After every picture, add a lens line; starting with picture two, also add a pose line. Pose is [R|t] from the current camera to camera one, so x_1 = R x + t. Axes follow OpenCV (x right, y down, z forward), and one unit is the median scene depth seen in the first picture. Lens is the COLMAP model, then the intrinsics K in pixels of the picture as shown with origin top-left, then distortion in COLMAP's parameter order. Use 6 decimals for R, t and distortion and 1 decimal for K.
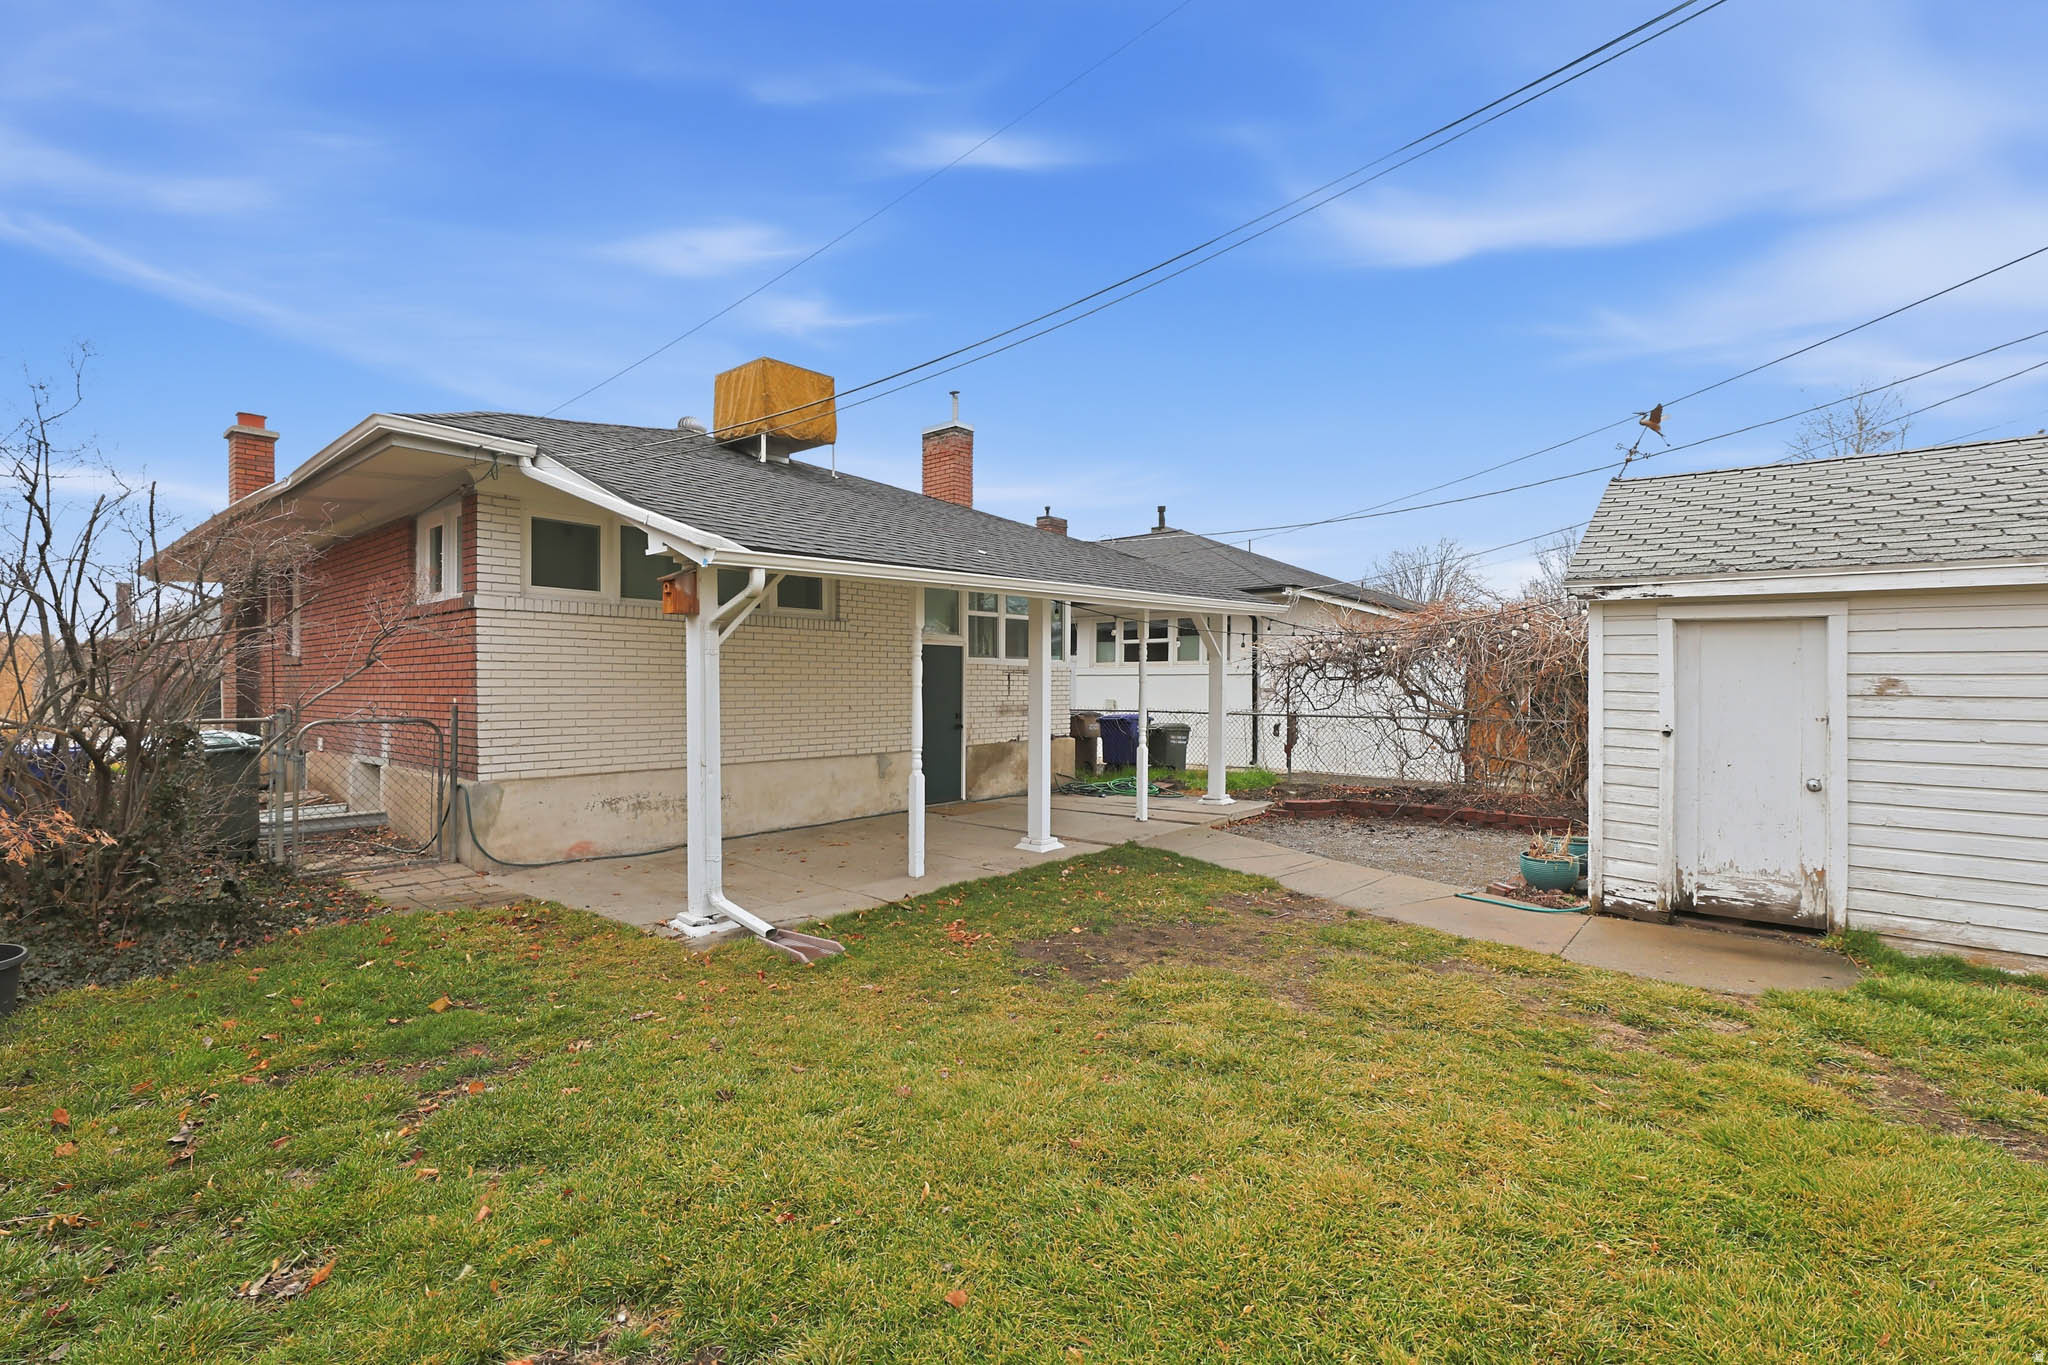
lens RADIAL K [[877.5, 0, 1024.0], [0, 877.5, 682.5], [0, 0, 1]] dist [-0.002160, -0.000192]
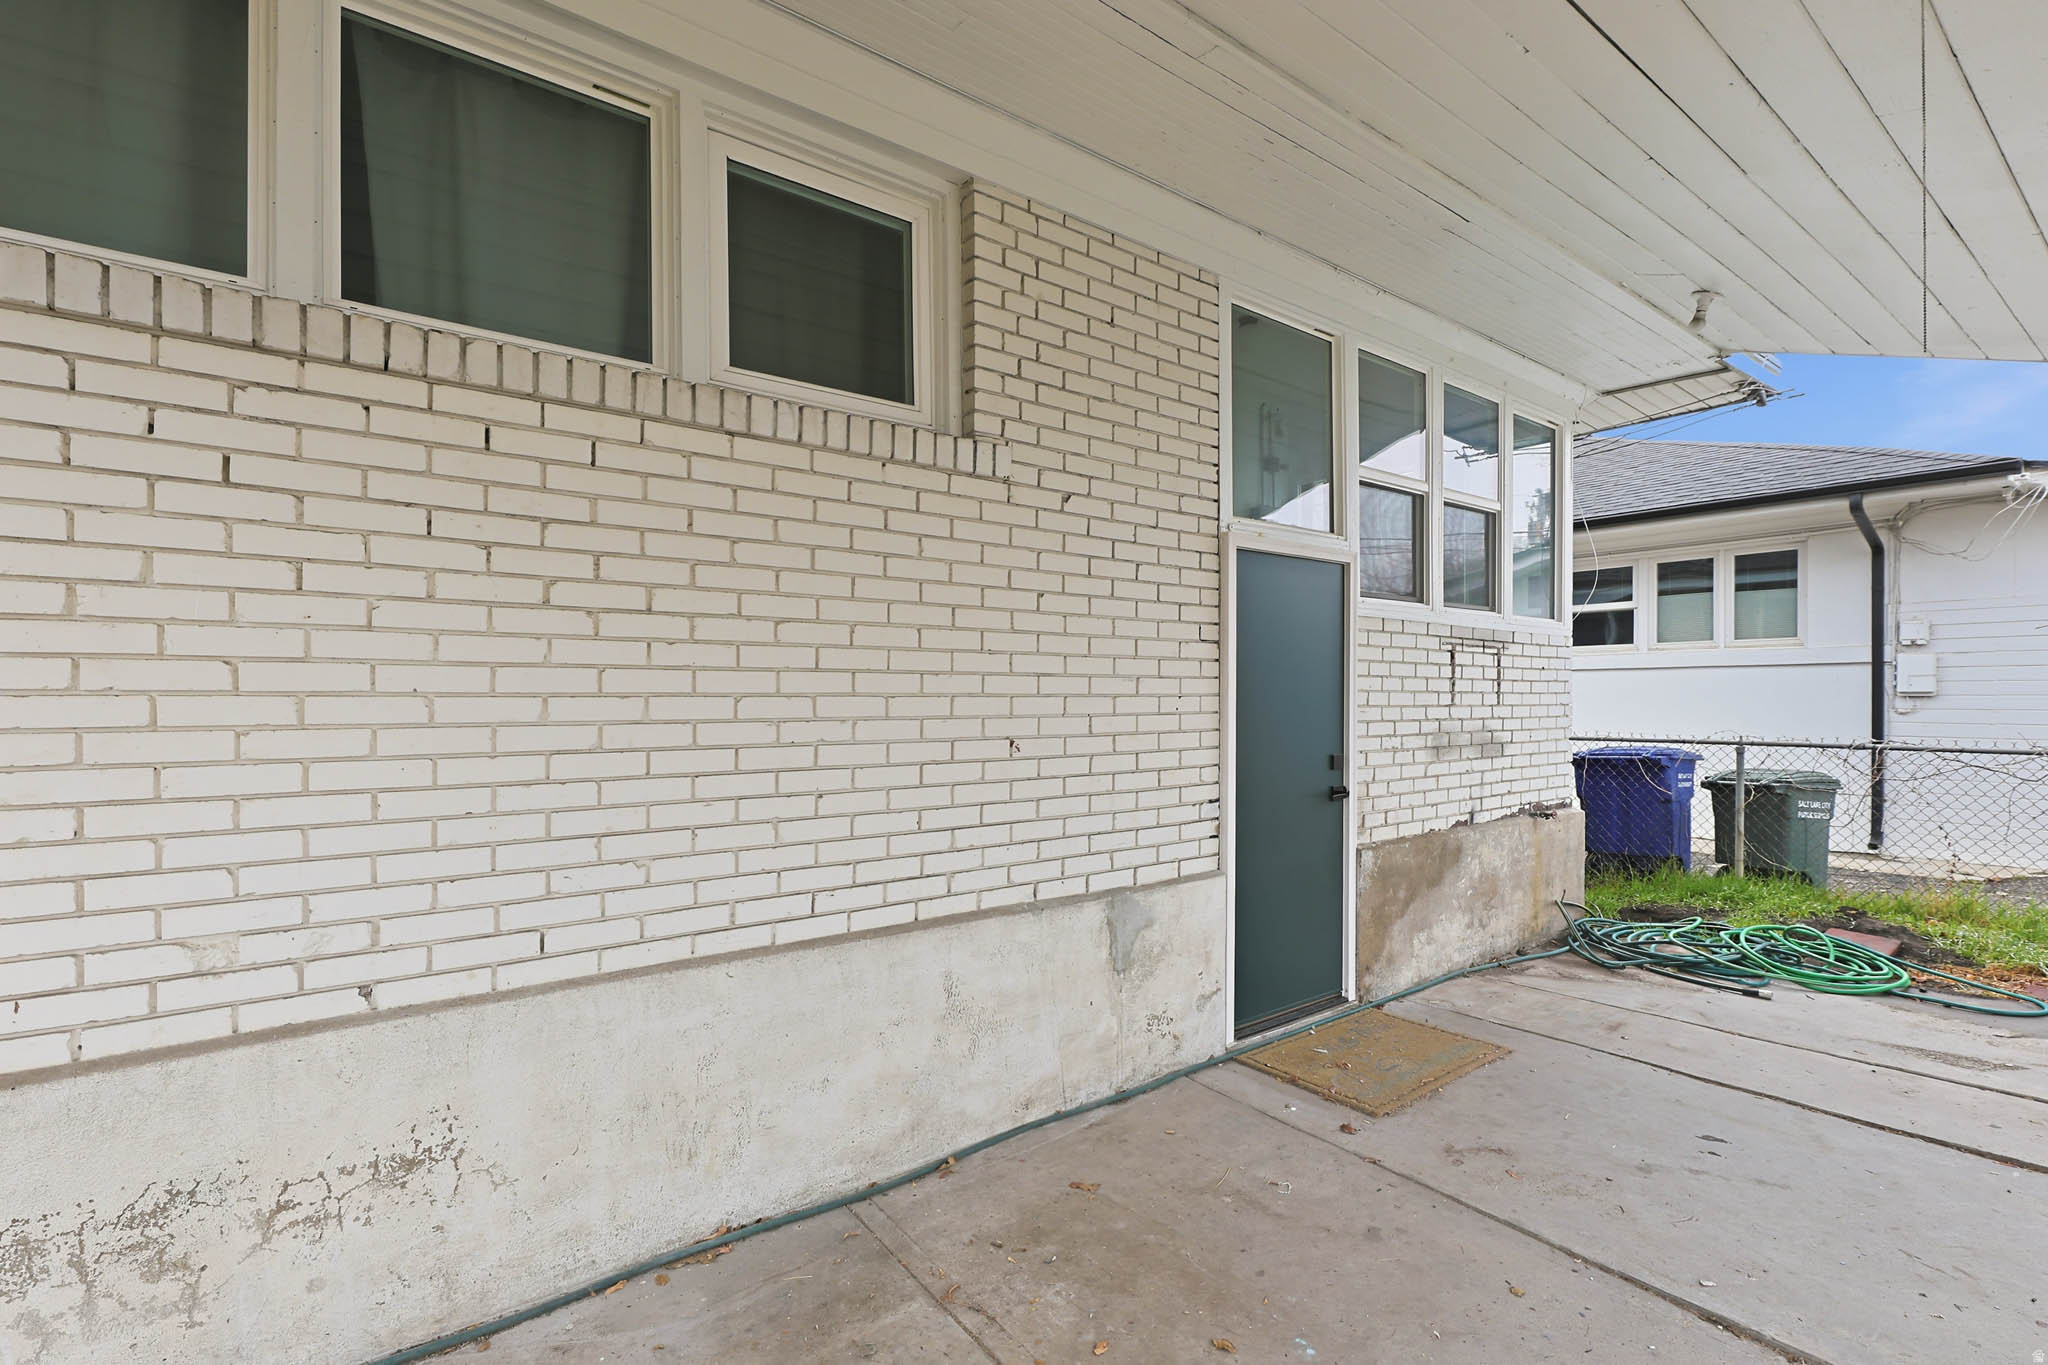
lens RADIAL K [[877.5, 0, 1024.0], [0, 877.5, 682.5], [0, 0, 1]] dist [-0.002160, -0.000192]
pose [[0.966342, -0.004136, -0.257228, -0.103525], [0.001209, 0.999933, -0.011537, 0.009914], [0.257258, 0.010838, 0.966282, 0.621791]]
